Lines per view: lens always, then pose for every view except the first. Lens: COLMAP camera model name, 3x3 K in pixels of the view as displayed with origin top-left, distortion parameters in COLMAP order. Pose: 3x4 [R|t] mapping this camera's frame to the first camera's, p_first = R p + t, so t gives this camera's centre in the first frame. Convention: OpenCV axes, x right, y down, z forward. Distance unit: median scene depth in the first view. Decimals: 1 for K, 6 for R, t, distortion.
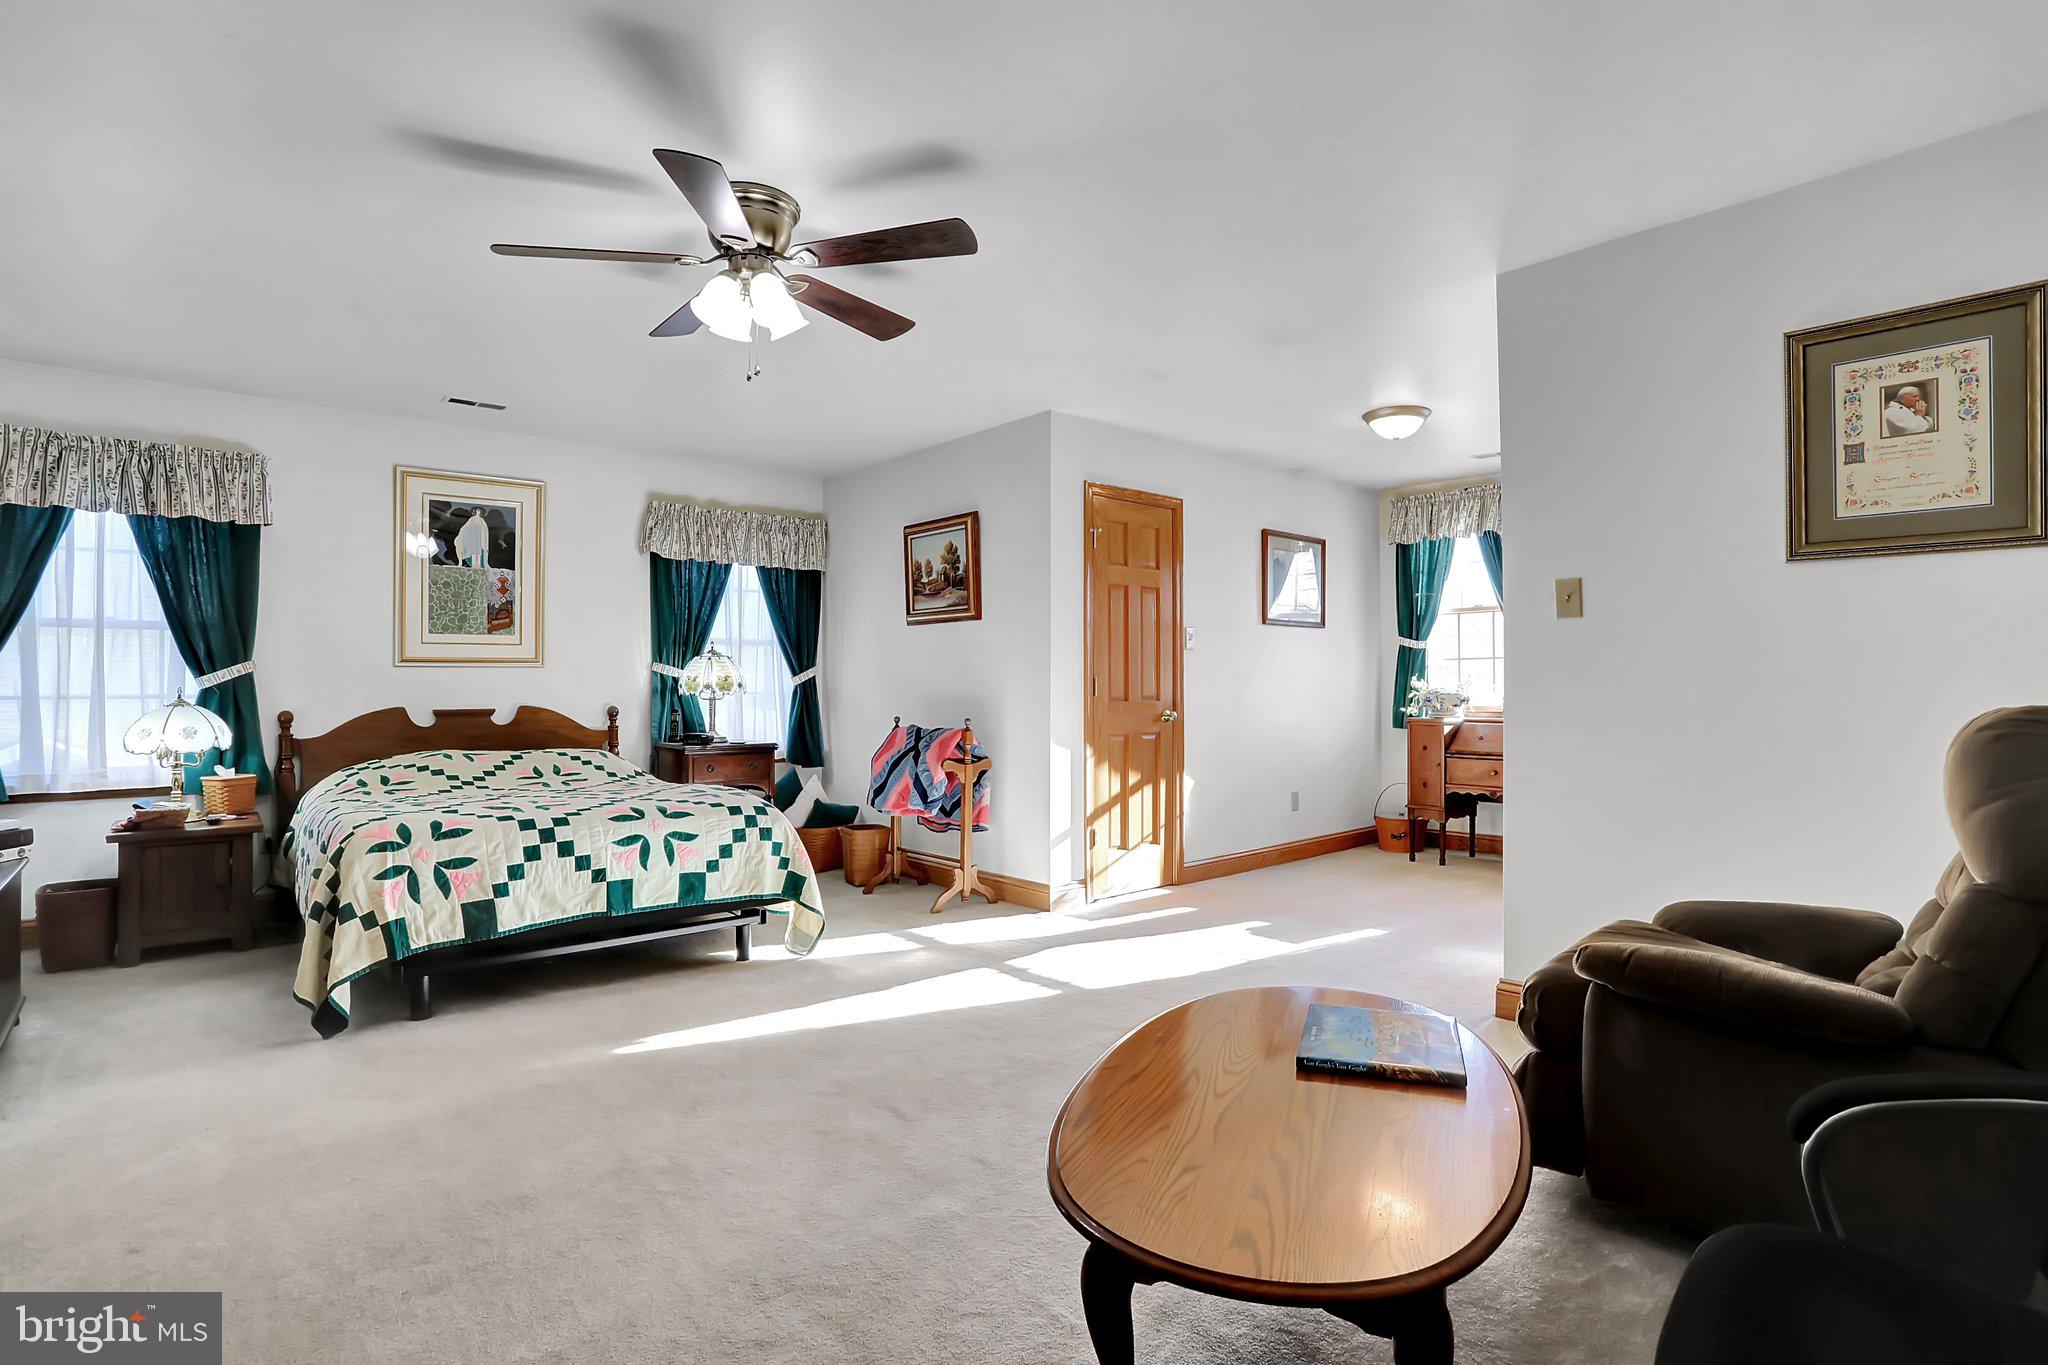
lens RADIAL K [[1043.8, 0, 1006.1], [0, 1043.8, 680.8], [0, 0, 1]] dist [-0.068524, 0.046214]
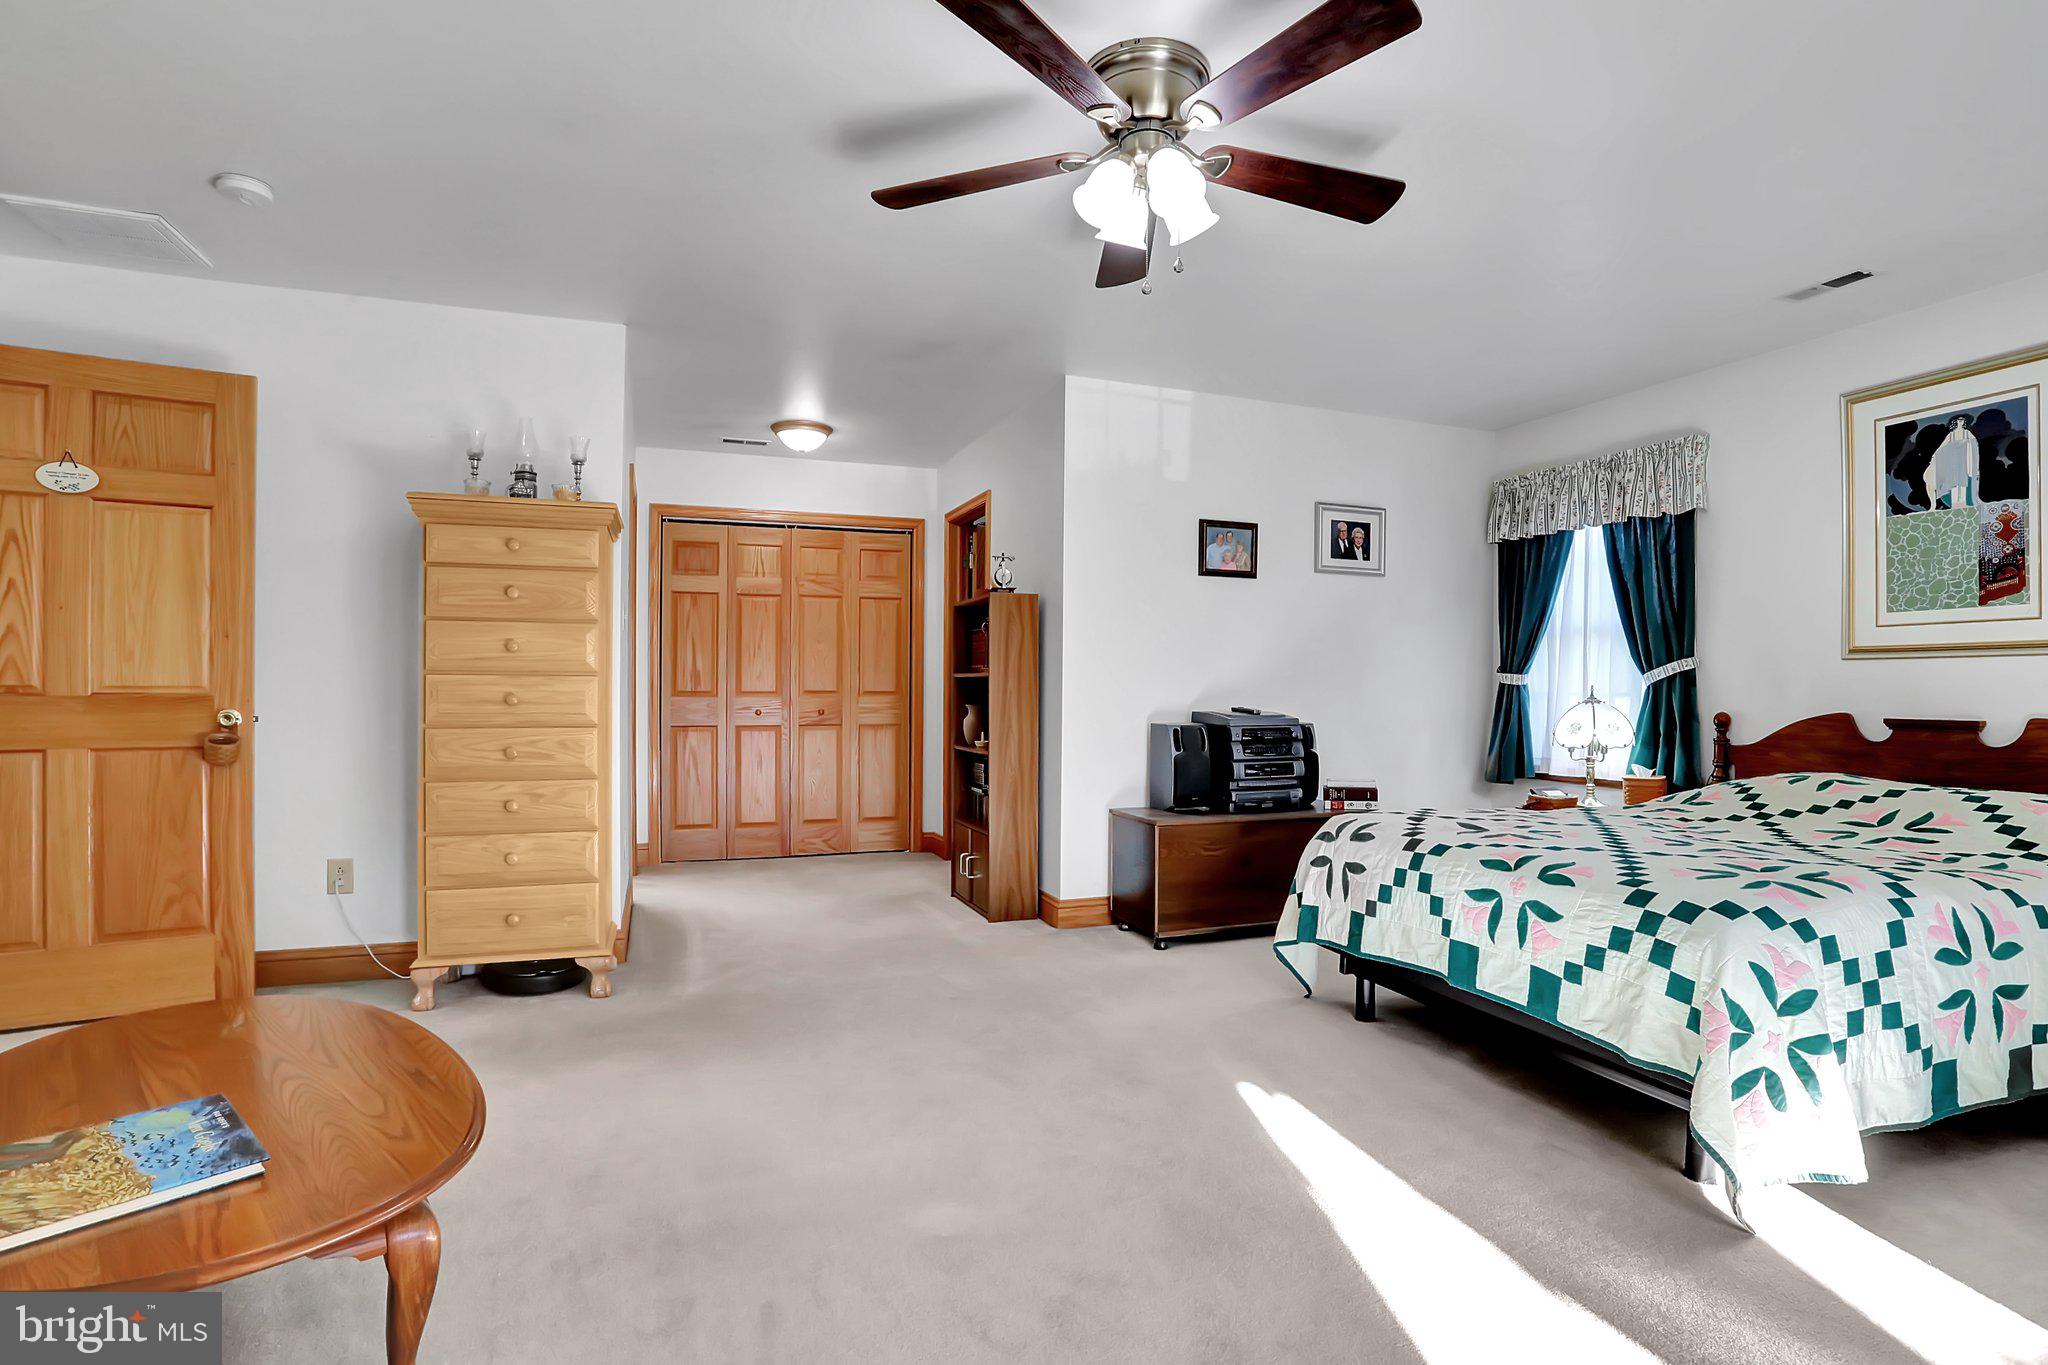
lens RADIAL K [[993.8, 0, 1024.0], [0, 993.8, 682.5], [0, 0, 1]] dist [-0.000231, 0.000843]
pose [[-0.317846, 0.001629, -0.948141, 0.299621], [0.002496, 0.999996, 0.000881, 0.001041], [0.948139, -0.002087, -0.317849, 0.665908]]
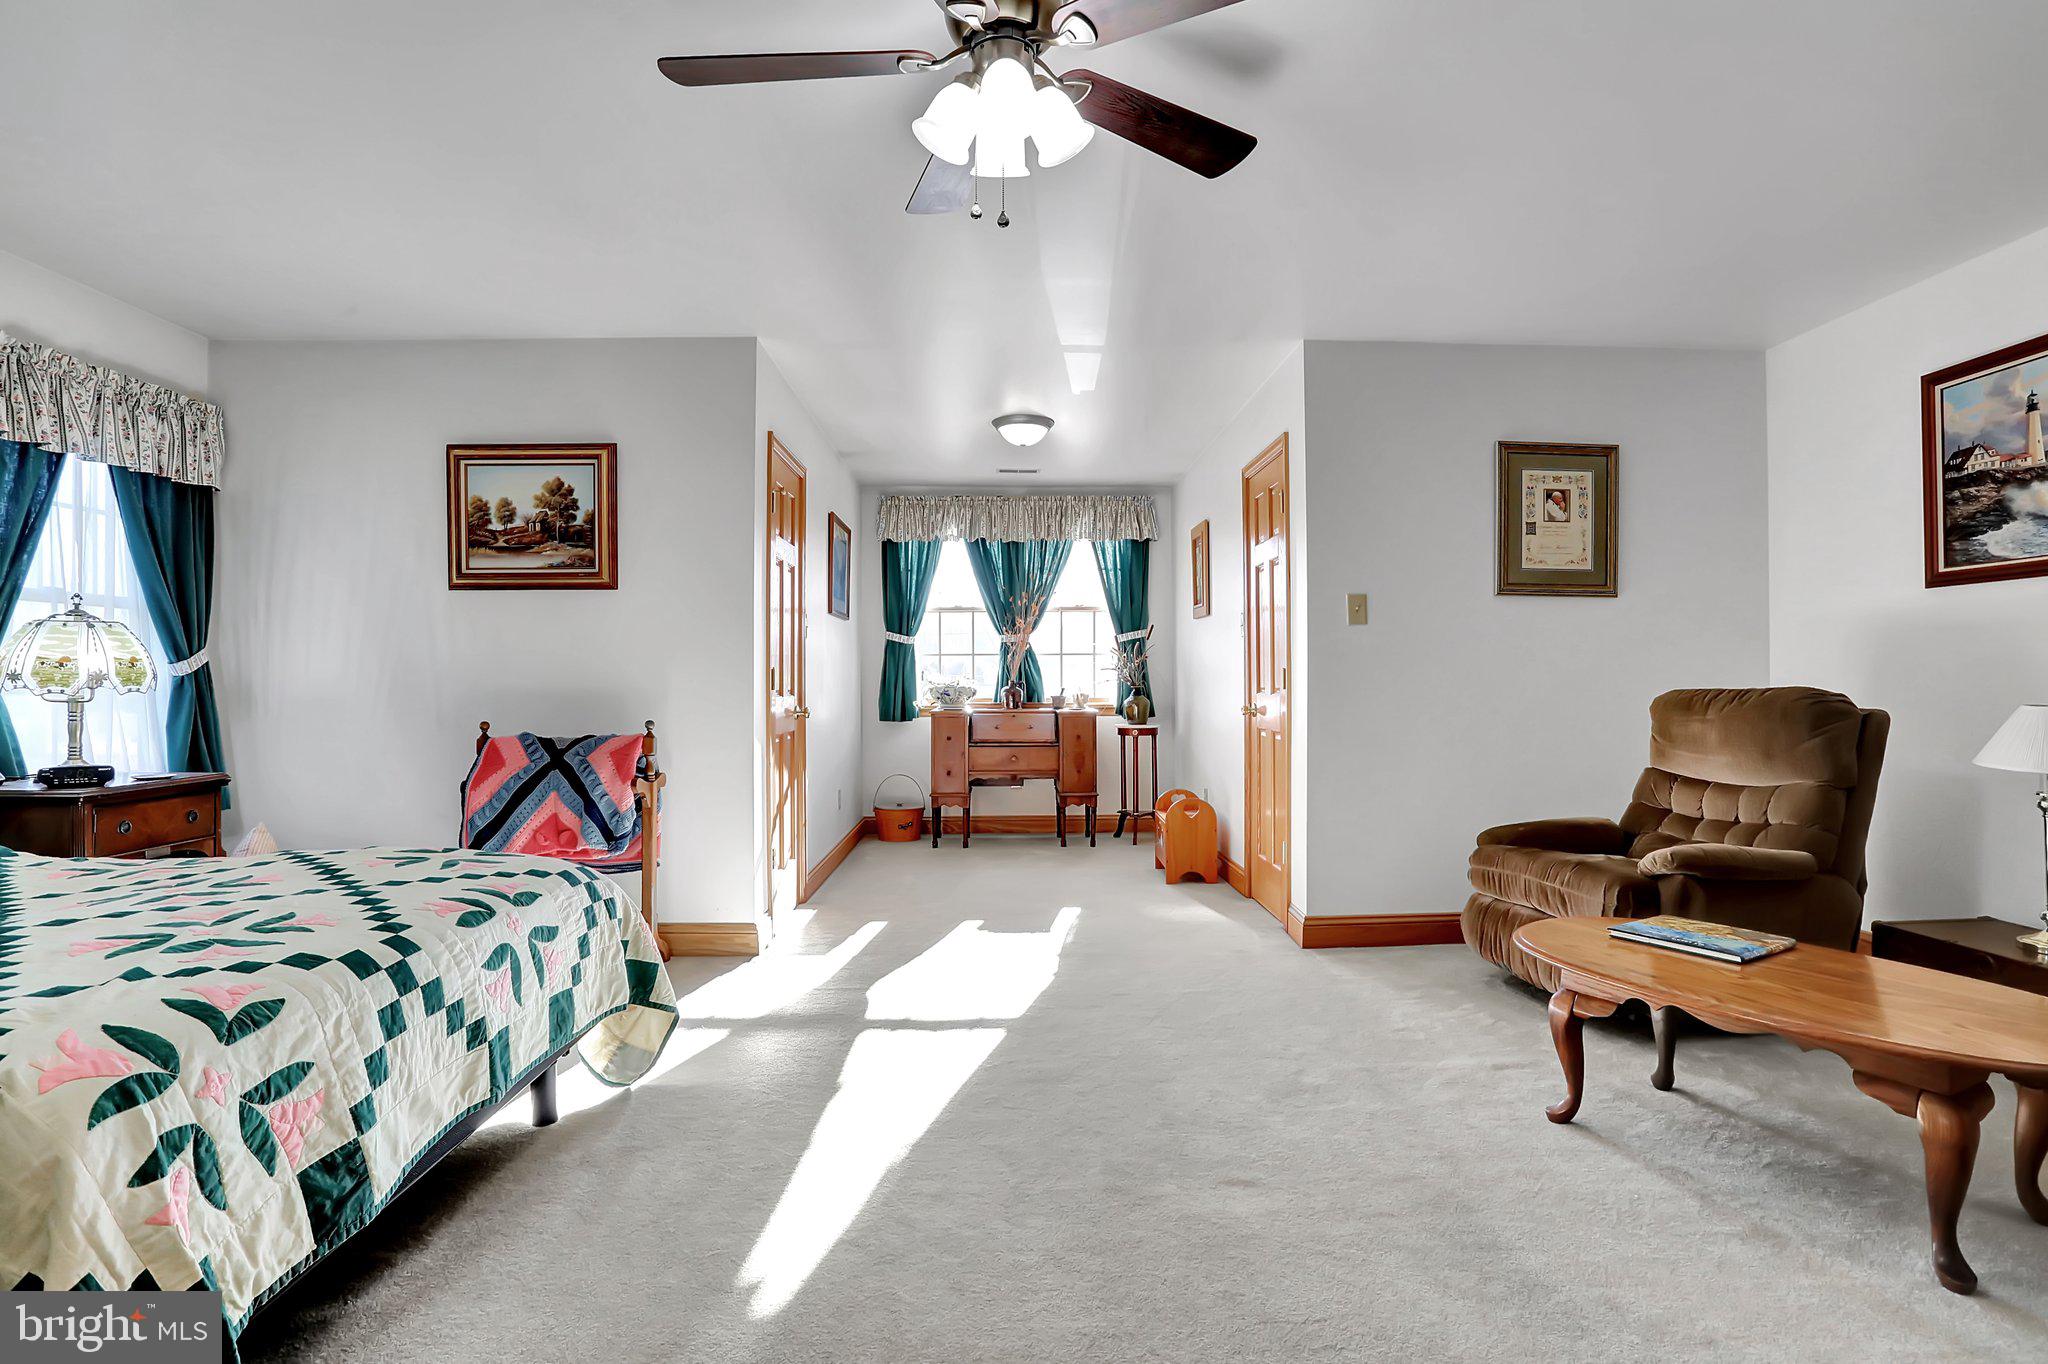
lens RADIAL K [[1043.8, 0, 1006.1], [0, 1043.8, 680.3], [0, 0, 1]] dist [-0.068524, 0.046214]
pose [[0.621354, 0.001980, 0.783527, -0.451893], [-0.004403, 0.999990, 0.000965, 0.005133], [-0.783518, -0.004050, 0.621356, 0.332014]]
